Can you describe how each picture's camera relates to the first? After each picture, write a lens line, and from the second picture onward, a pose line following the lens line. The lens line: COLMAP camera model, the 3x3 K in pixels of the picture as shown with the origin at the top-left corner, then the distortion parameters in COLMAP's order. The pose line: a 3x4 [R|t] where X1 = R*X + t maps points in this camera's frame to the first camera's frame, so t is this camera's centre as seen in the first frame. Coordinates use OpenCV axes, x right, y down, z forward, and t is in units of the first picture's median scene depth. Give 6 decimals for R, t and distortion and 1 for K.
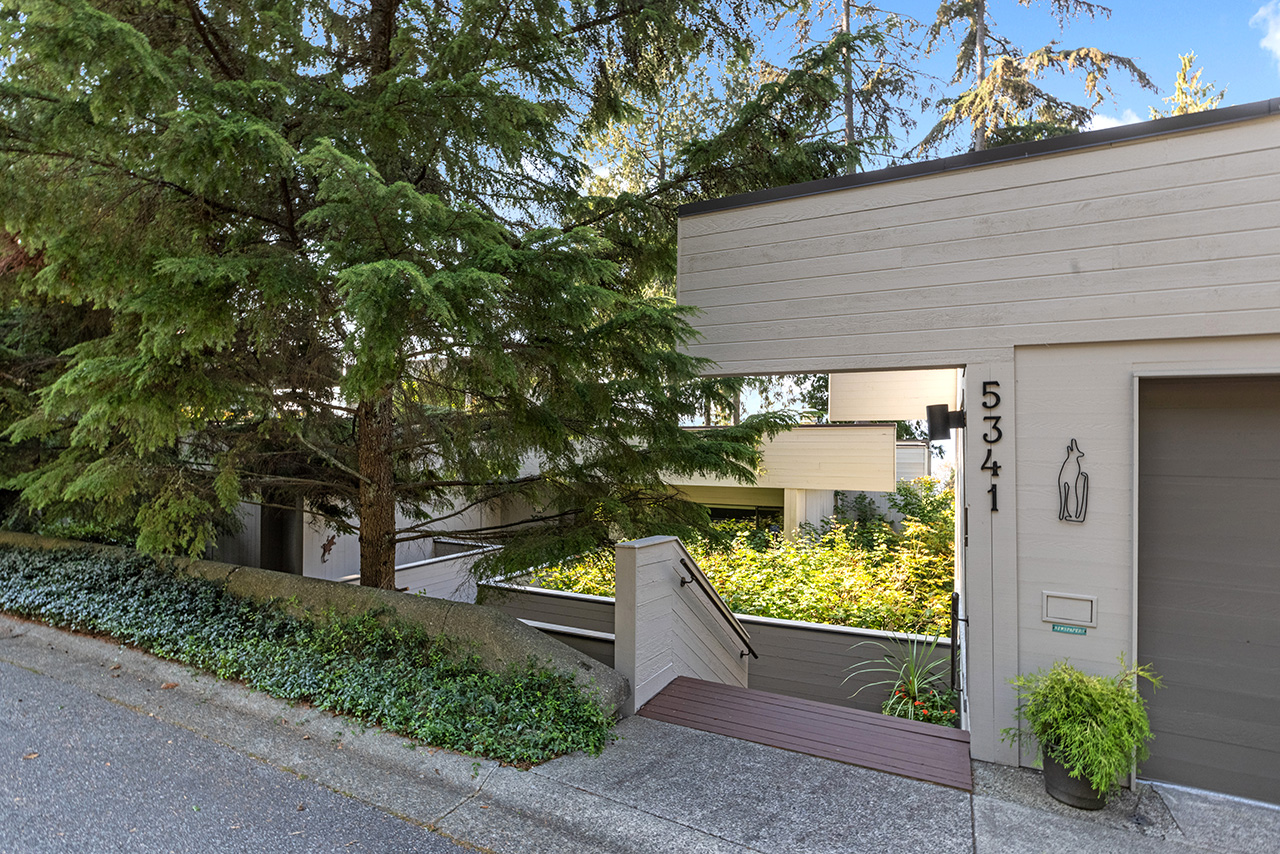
lens RADIAL K [[612.5, 0, 640.0], [0, 612.5, 427.0], [0, 0, 1]] dist [-0.000204, -0.000104]
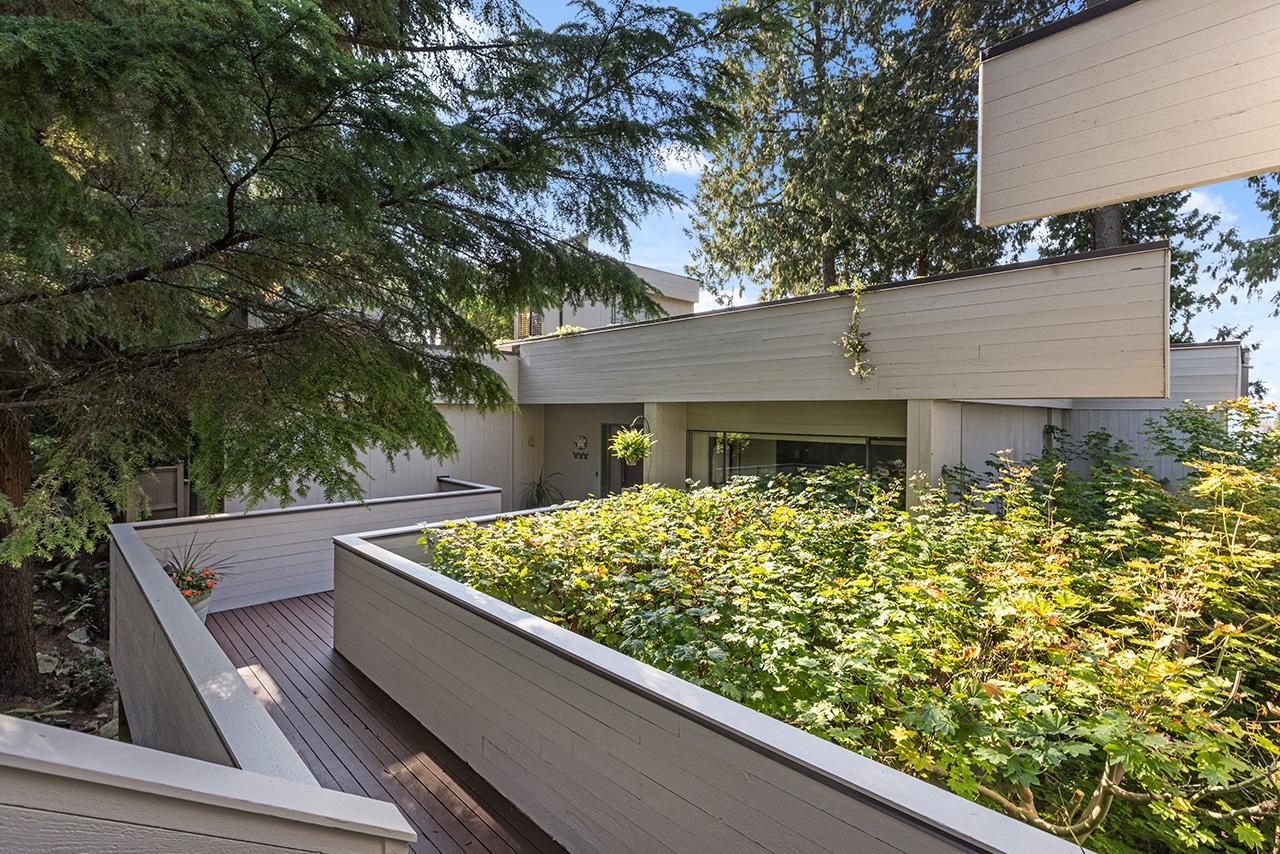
lens RADIAL K [[596.7, 0, 639.3], [0, 596.7, 402.2], [0, 0, 1]] dist [-0.000344, -0.000414]
pose [[0.943218, -0.004148, -0.332149, 0.211980], [0.011738, 0.999714, 0.020848, 0.100505], [0.331968, -0.023563, 0.942996, 0.495484]]
